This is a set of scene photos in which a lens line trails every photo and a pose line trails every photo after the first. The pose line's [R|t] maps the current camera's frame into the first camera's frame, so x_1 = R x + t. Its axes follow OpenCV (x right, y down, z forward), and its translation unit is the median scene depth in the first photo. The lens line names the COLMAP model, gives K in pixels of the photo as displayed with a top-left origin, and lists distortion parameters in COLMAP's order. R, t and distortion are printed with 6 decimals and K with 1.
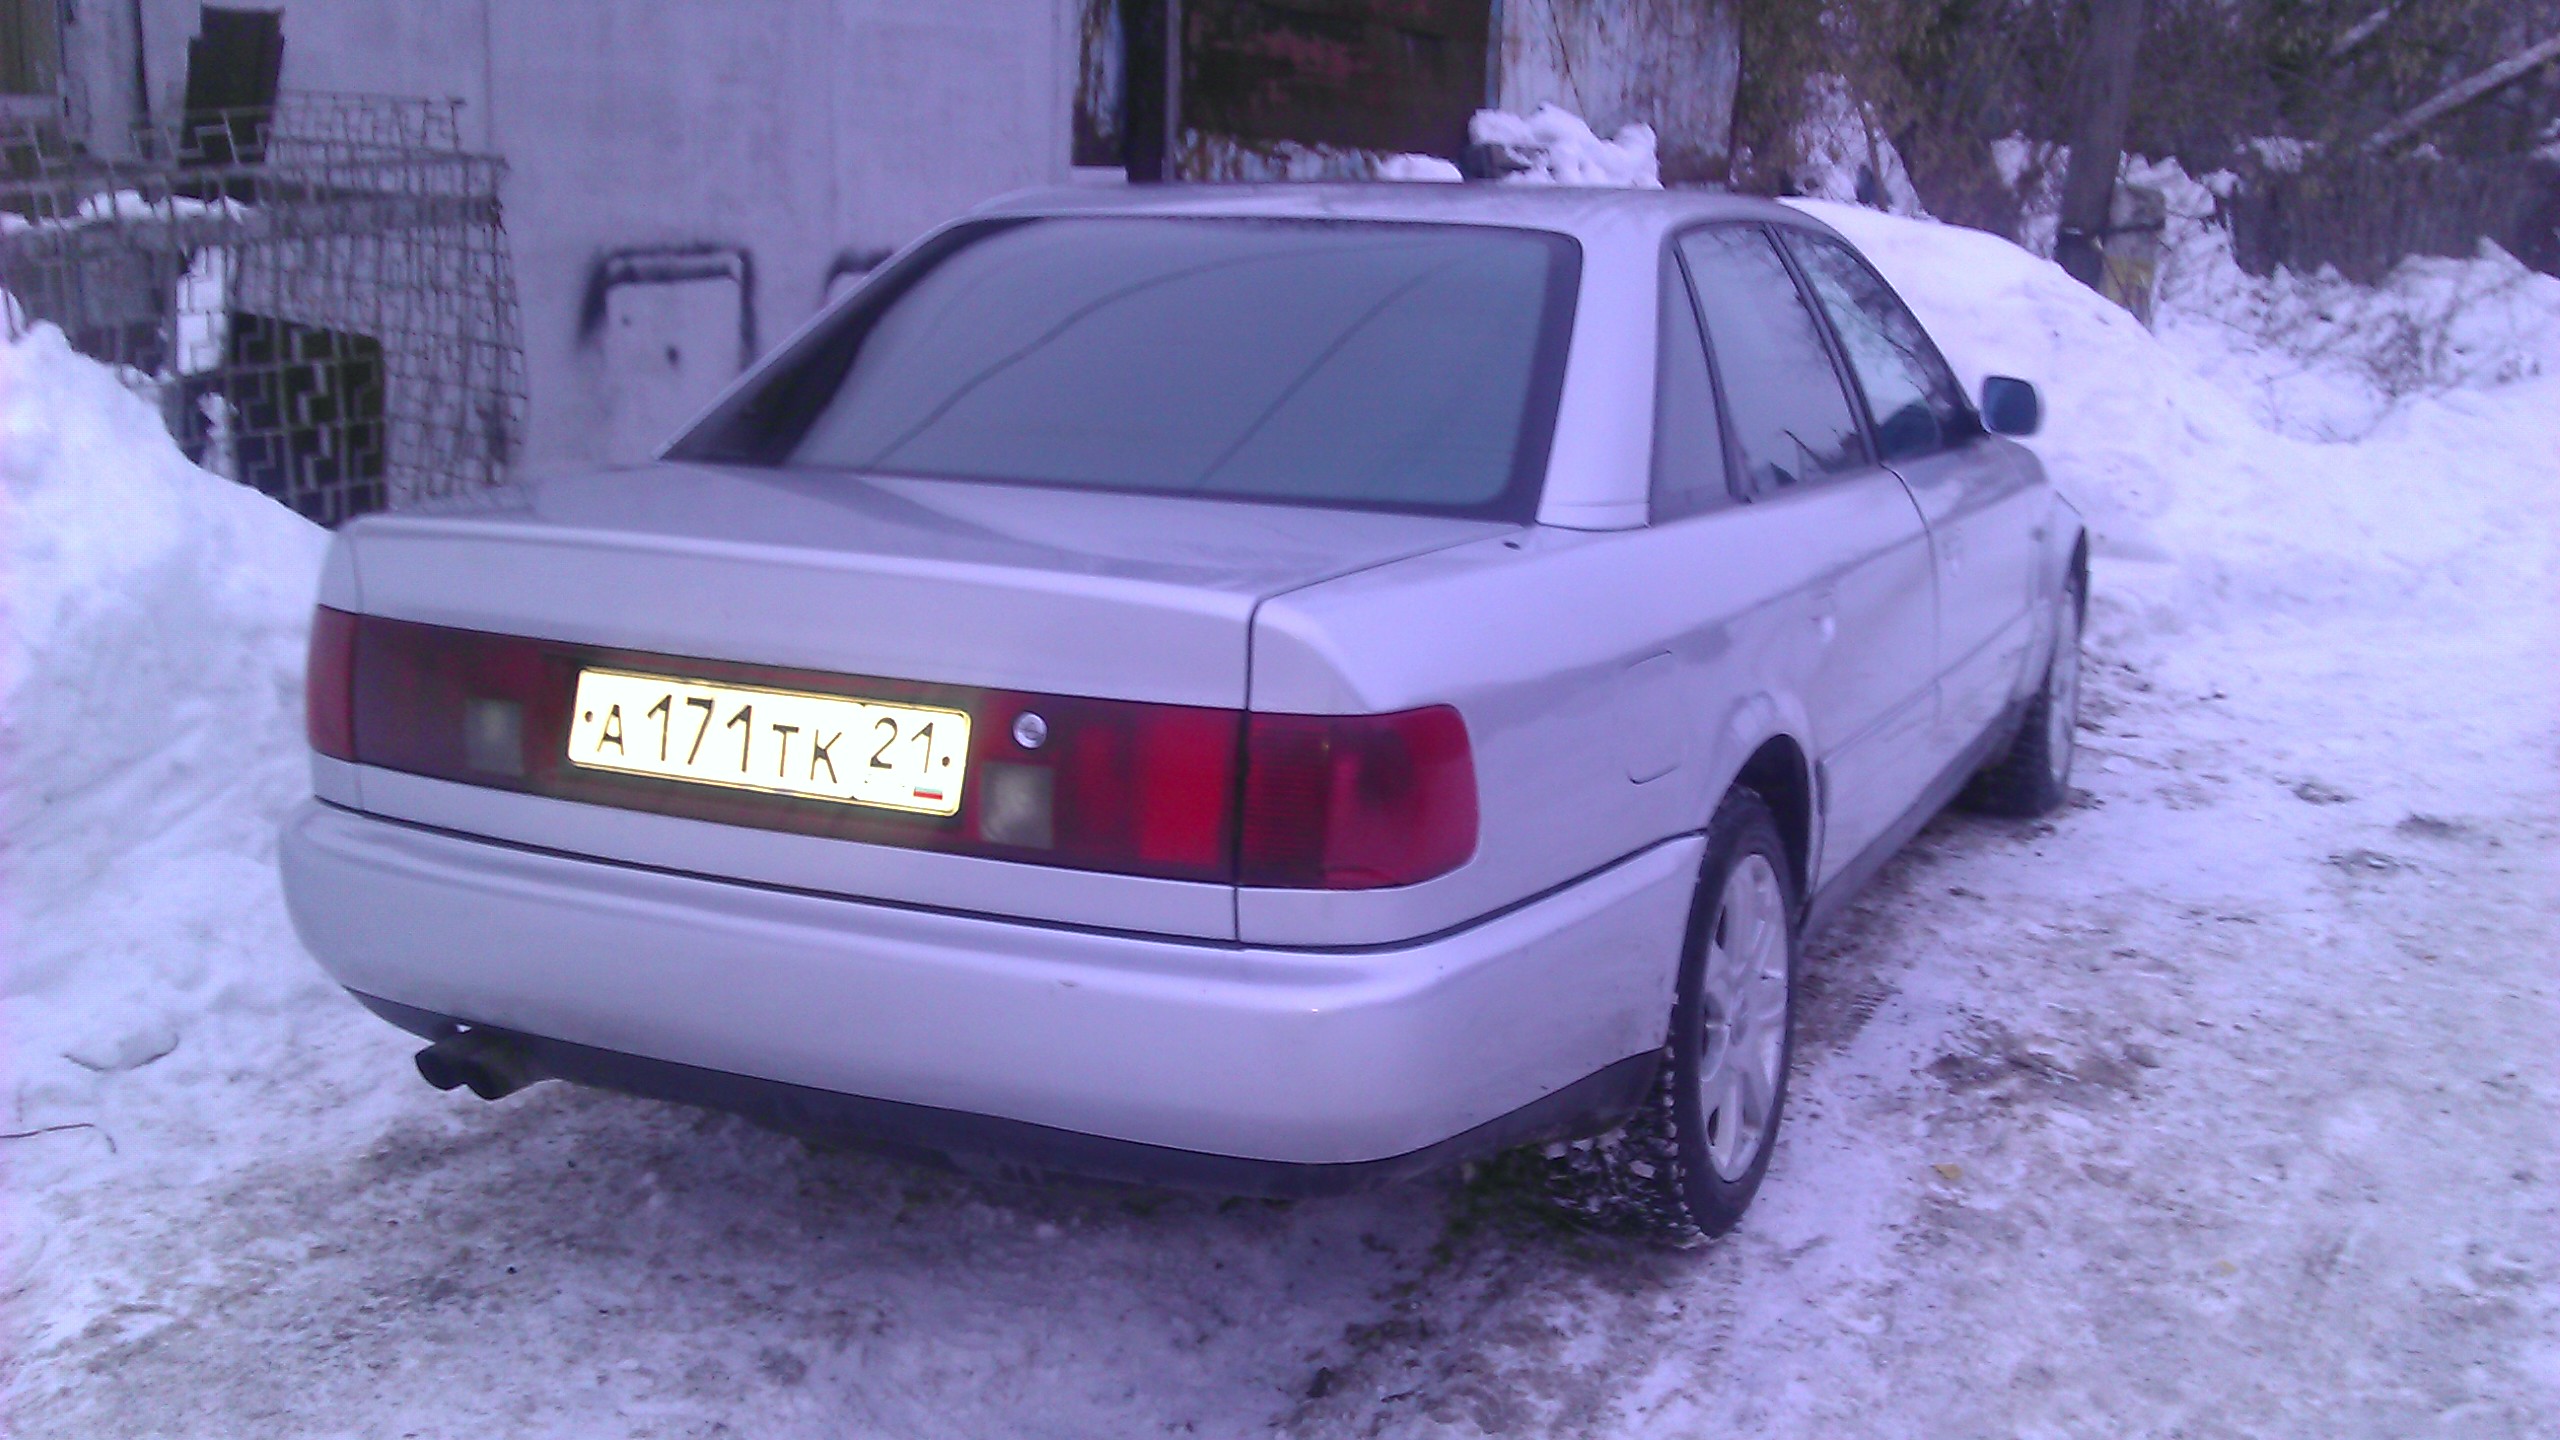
lens RADIAL K [[2352.7, 0, 1366.3], [0, 2352.7, 742.9], [0, 0, 1]] dist [0.053405, -0.142394]
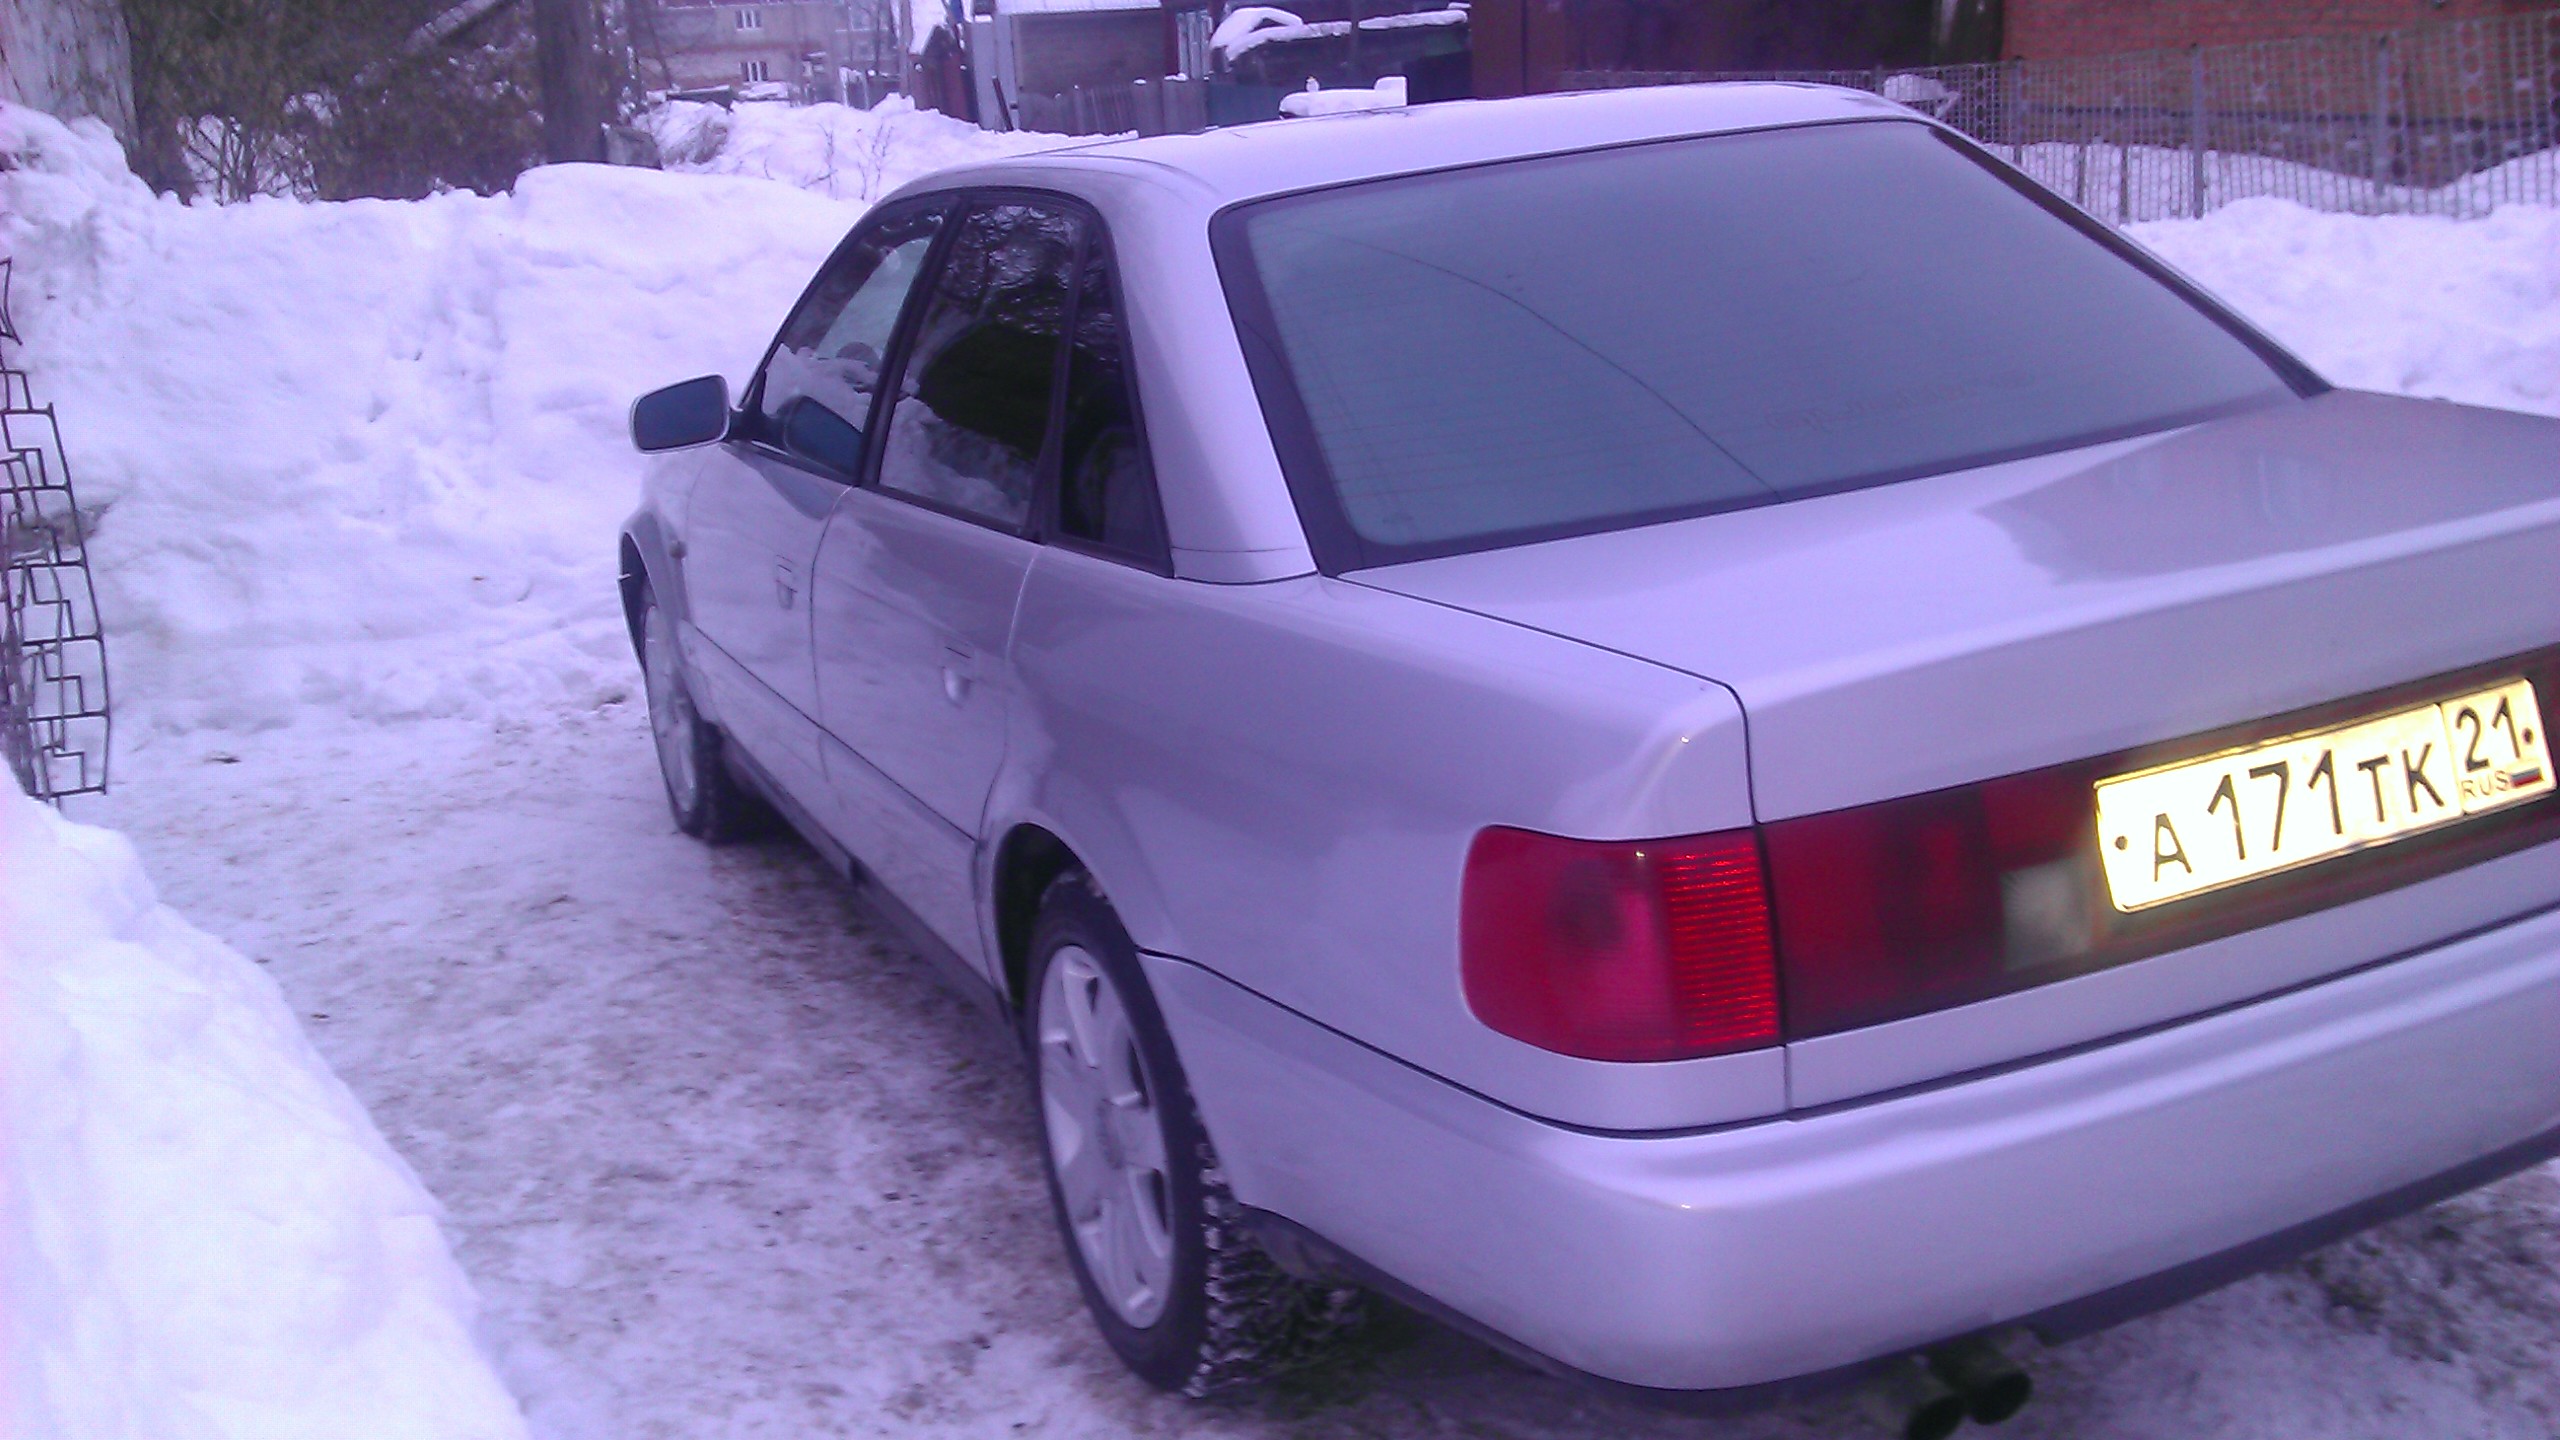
lens RADIAL K [[2405.3, 0, 1282.0], [0, 2405.3, 683.2], [0, 0, 1]] dist [0.051740, -0.132416]
pose [[0.677681, -0.257641, 0.688744, -0.747382], [0.266599, 0.958973, 0.096411, -0.149088], [-0.685327, 0.118283, 0.718565, 0.460304]]
